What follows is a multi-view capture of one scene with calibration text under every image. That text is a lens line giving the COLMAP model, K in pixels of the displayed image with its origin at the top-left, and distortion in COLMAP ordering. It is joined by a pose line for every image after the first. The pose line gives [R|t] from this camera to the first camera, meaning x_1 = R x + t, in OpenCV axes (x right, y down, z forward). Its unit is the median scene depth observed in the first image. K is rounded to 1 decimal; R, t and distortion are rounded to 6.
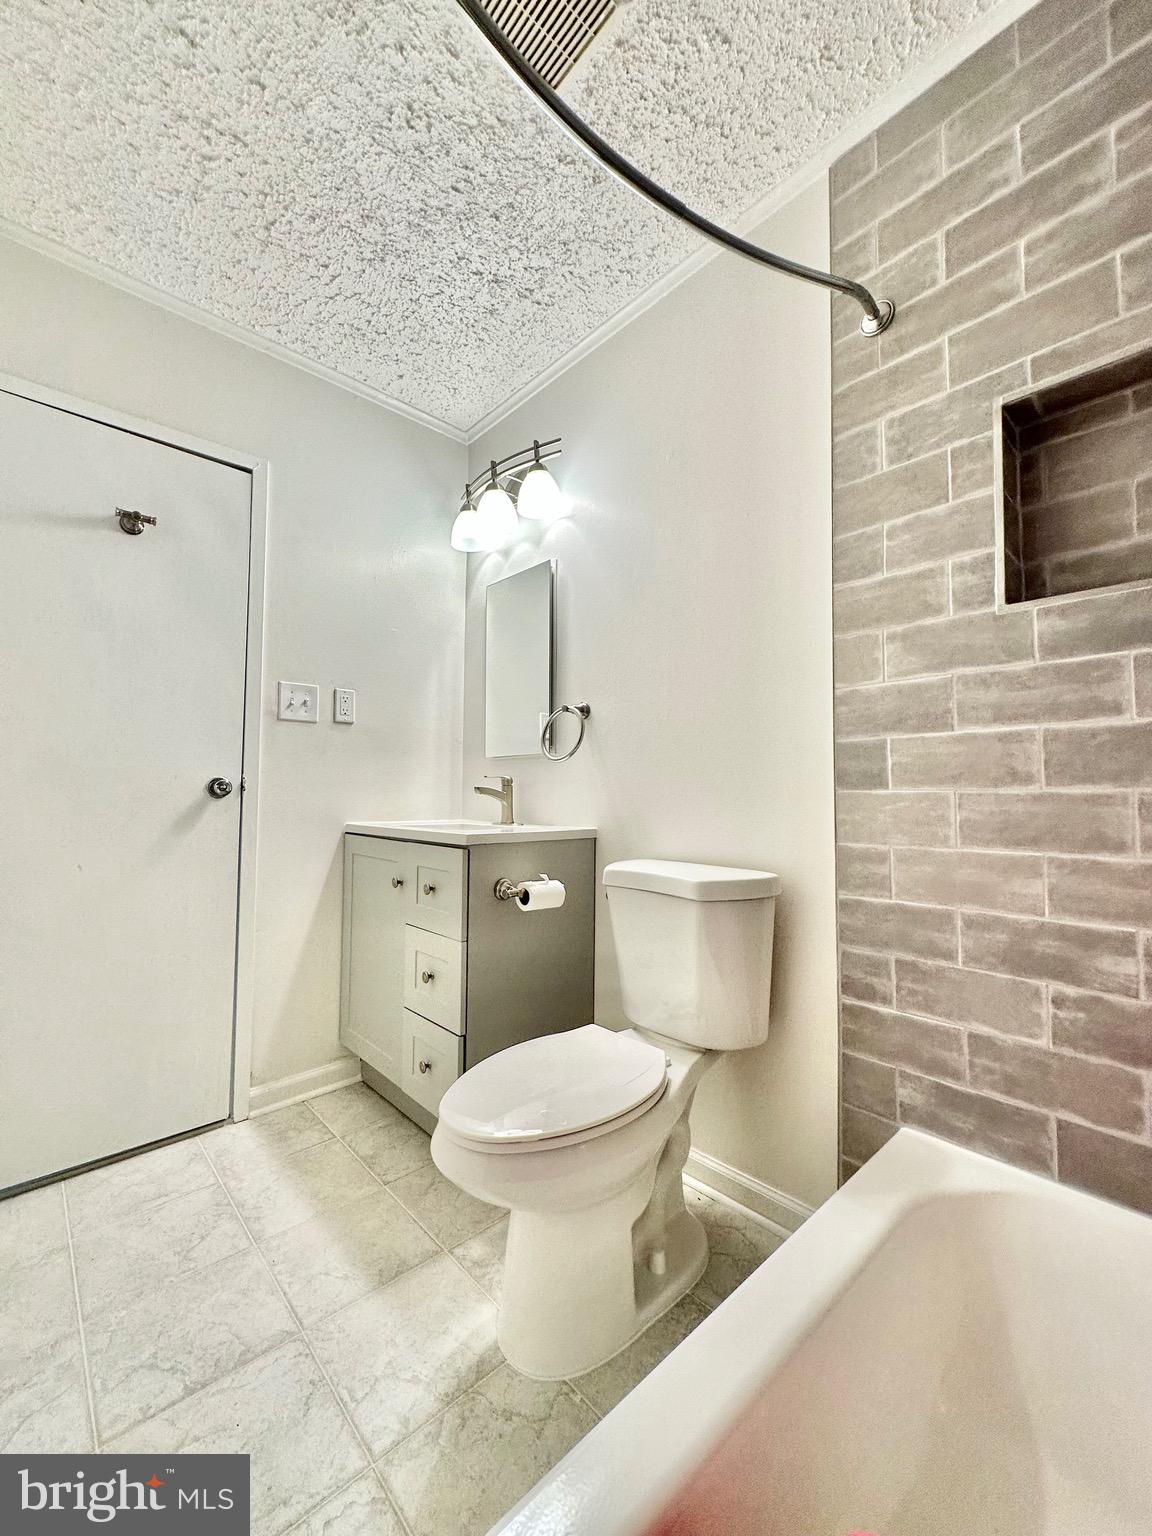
lens RADIAL K [[611.1, 0, 575.1], [0, 611.1, 763.1], [0, 0, 1]] dist [-0.002019, 0.000345]
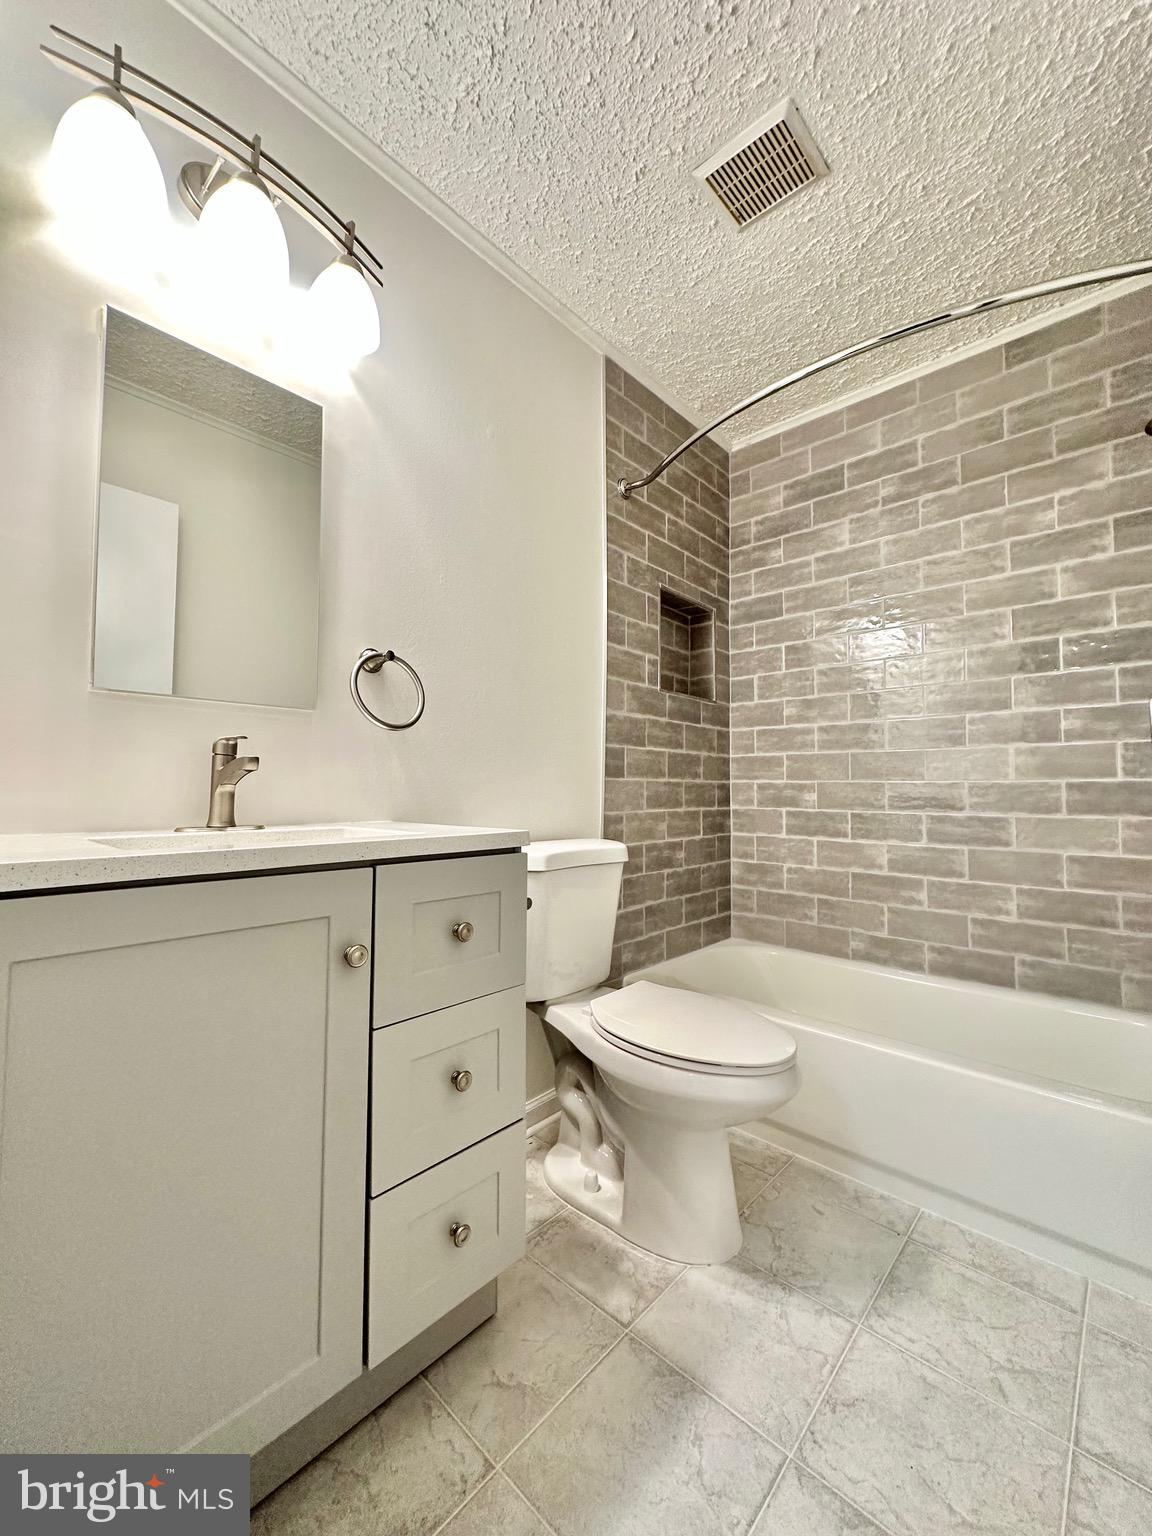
lens RADIAL K [[611.1, 0, 570.1], [0, 611.1, 766.6], [0, 0, 1]] dist [-0.002019, 0.000345]
pose [[-0.075280, 0.035437, 0.996533, -1.231015], [-0.055344, 0.997679, -0.039658, 0.092910], [-0.995625, -0.058138, -0.073144, 1.382242]]
